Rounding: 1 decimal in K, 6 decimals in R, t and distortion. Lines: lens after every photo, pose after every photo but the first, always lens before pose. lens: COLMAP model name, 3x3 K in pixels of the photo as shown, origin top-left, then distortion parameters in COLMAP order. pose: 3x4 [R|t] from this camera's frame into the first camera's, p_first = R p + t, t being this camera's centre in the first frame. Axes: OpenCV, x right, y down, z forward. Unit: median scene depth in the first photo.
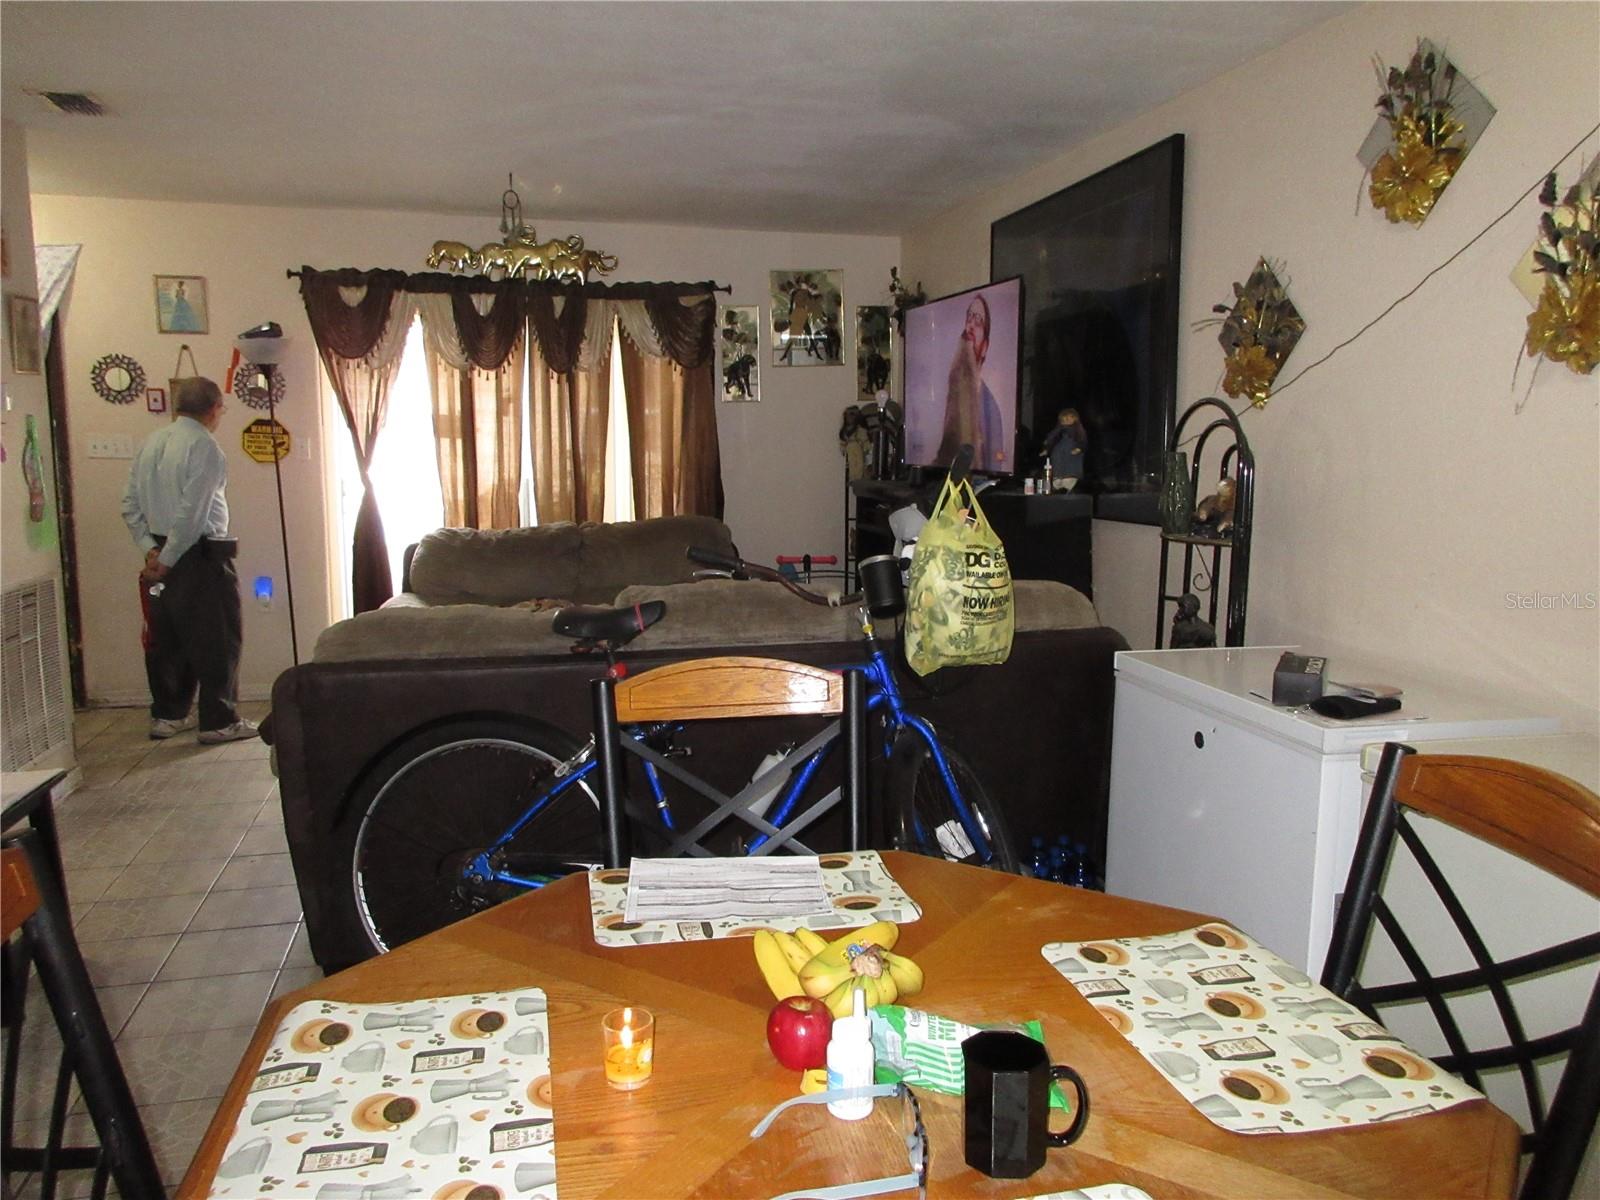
lens RADIAL K [[1203.2, 0, 791.8], [0, 1203.2, 600.9], [0, 0, 1]] dist [0.031123, -0.006969]
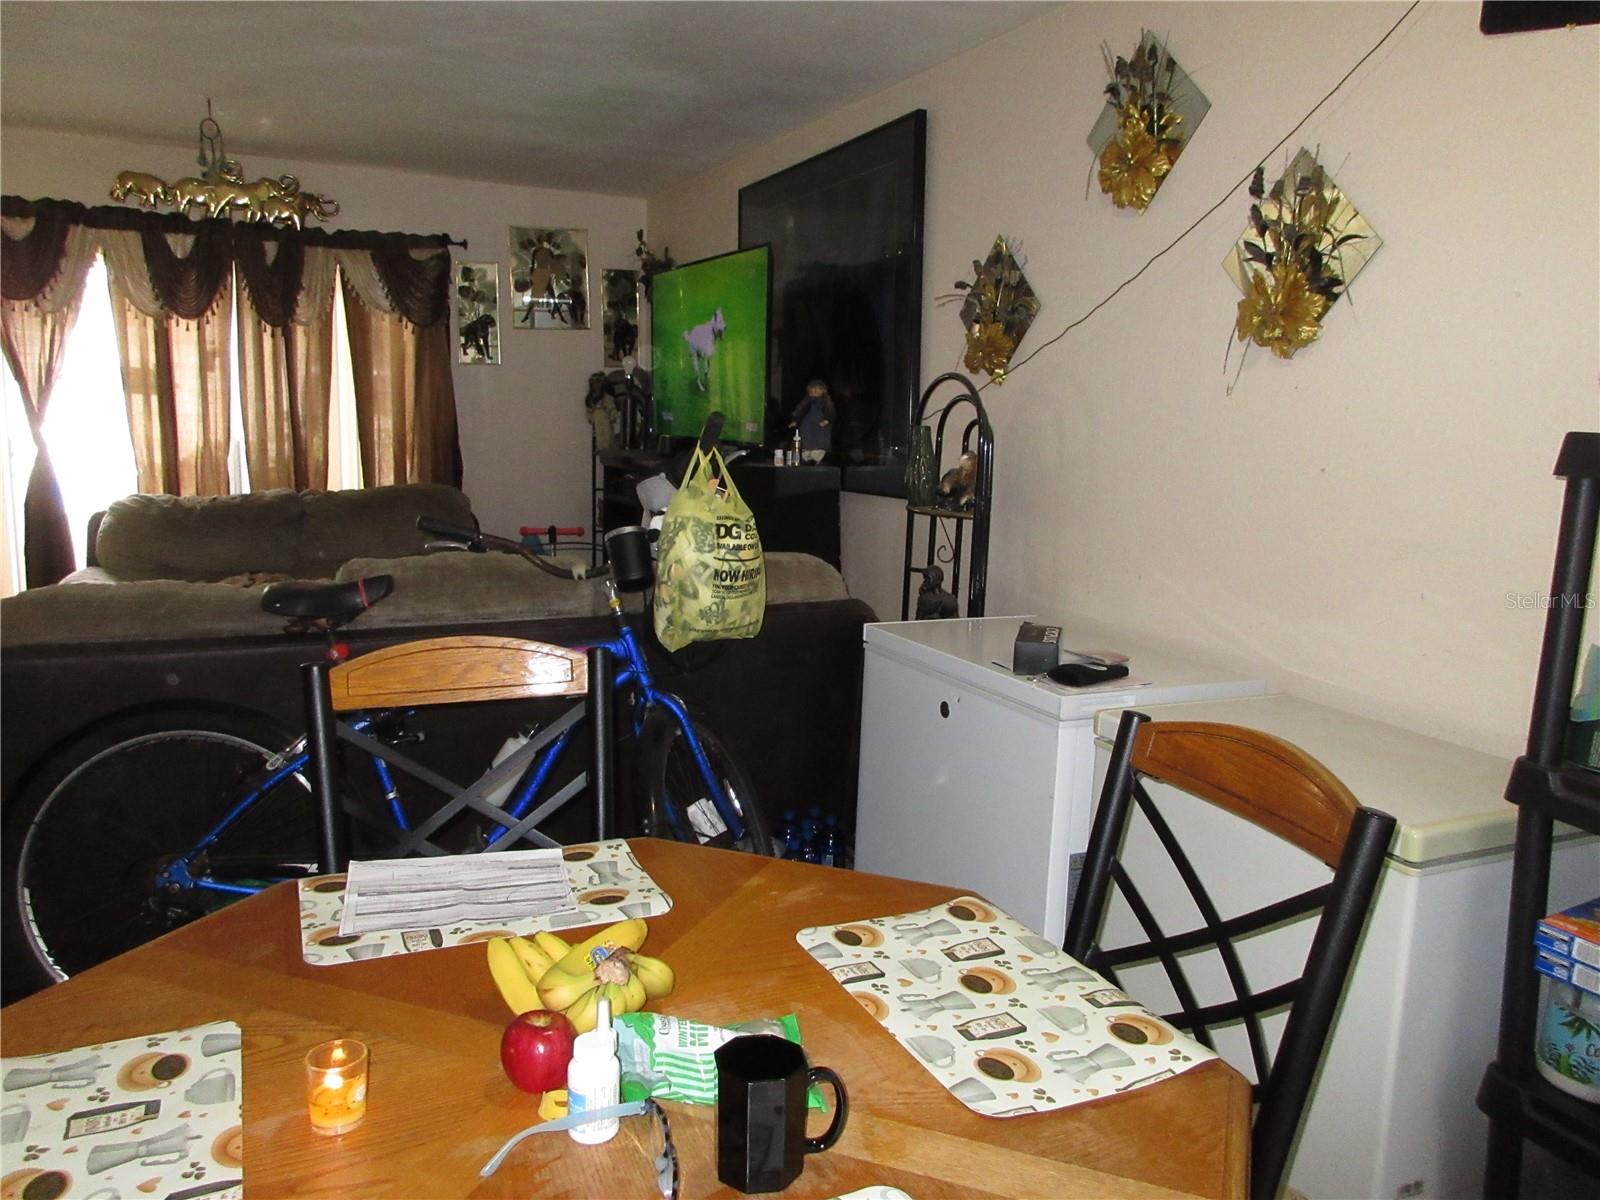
lens RADIAL K [[1203.2, 0, 791.8], [0, 1203.2, 600.9], [0, 0, 1]] dist [0.031123, -0.006969]
pose [[0.978744, -0.009340, 0.204874, 0.004608], [0.004585, 0.999709, 0.023672, -0.000799], [-0.205035, -0.022229, 0.978502, 0.034629]]
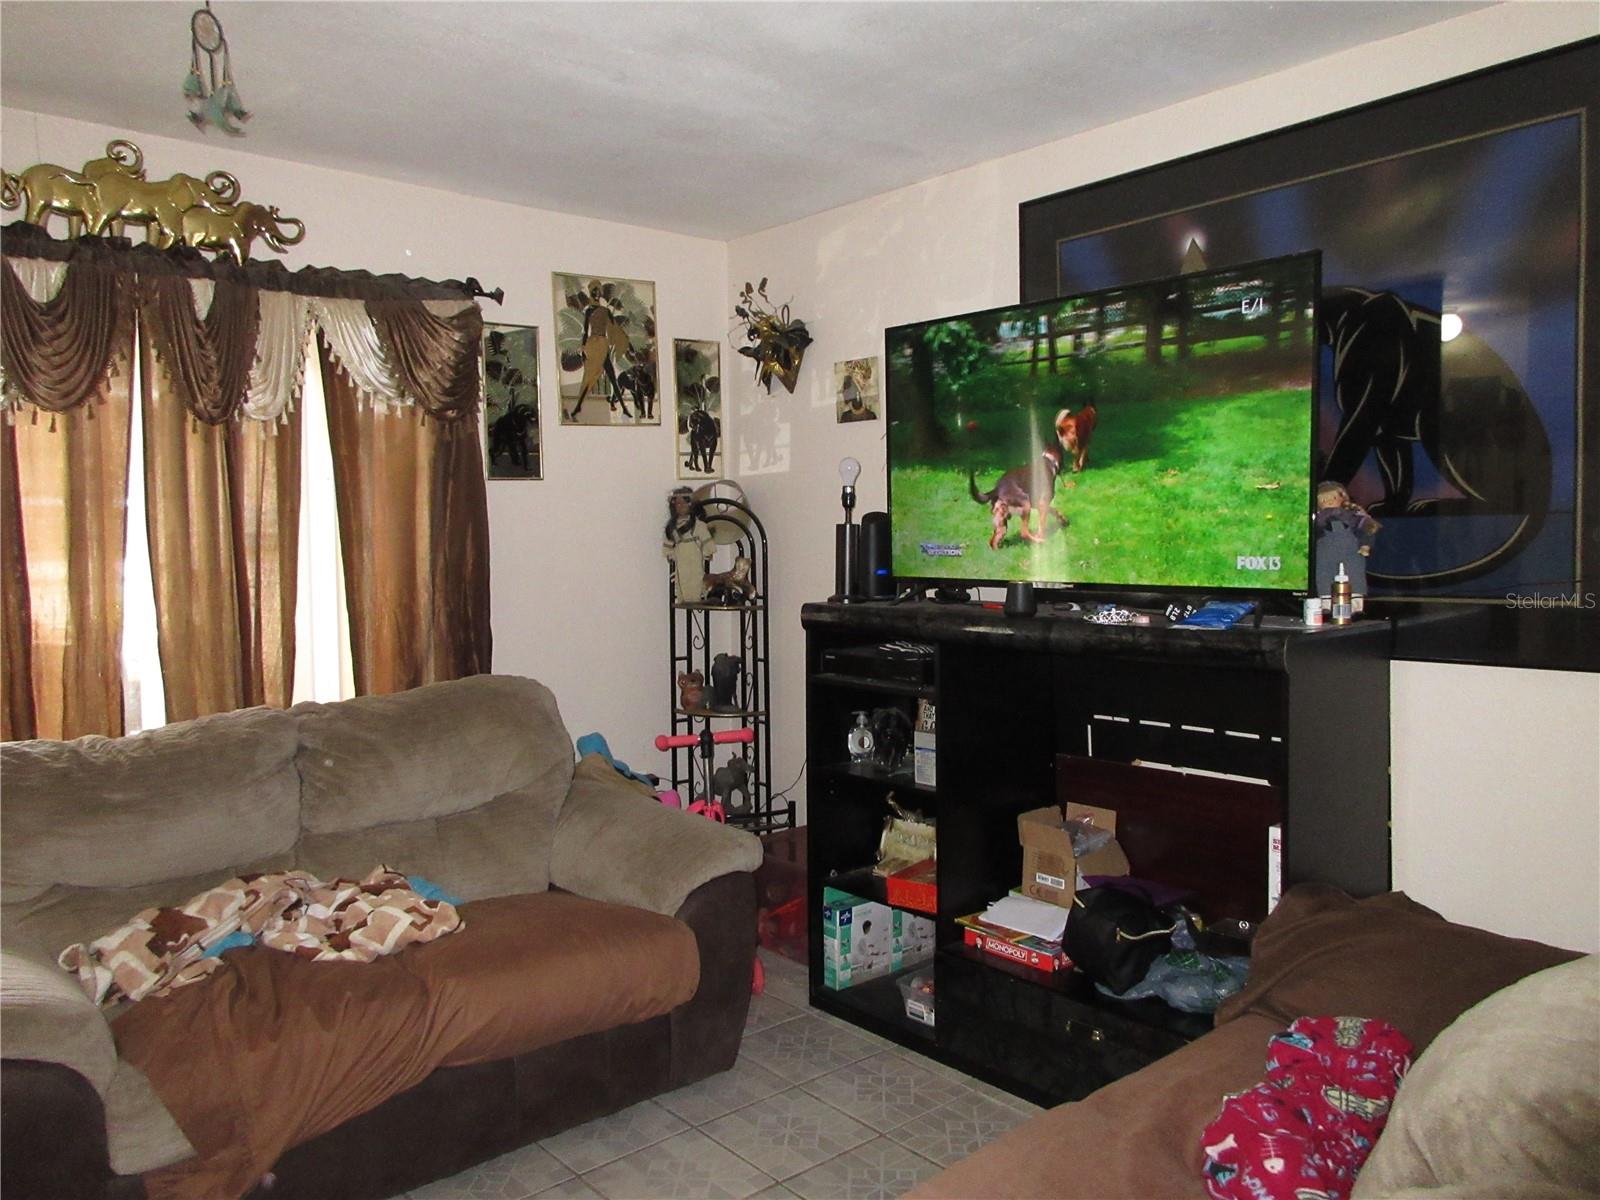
lens RADIAL K [[1203.2, 0, 791.8], [0, 1203.2, 600.9], [0, 0, 1]] dist [0.031123, -0.006969]
pose [[0.885916, -0.042160, 0.461926, -0.473271], [0.080218, 0.994781, -0.063056, -0.127684], [-0.456856, 0.092917, 0.884674, 0.934861]]
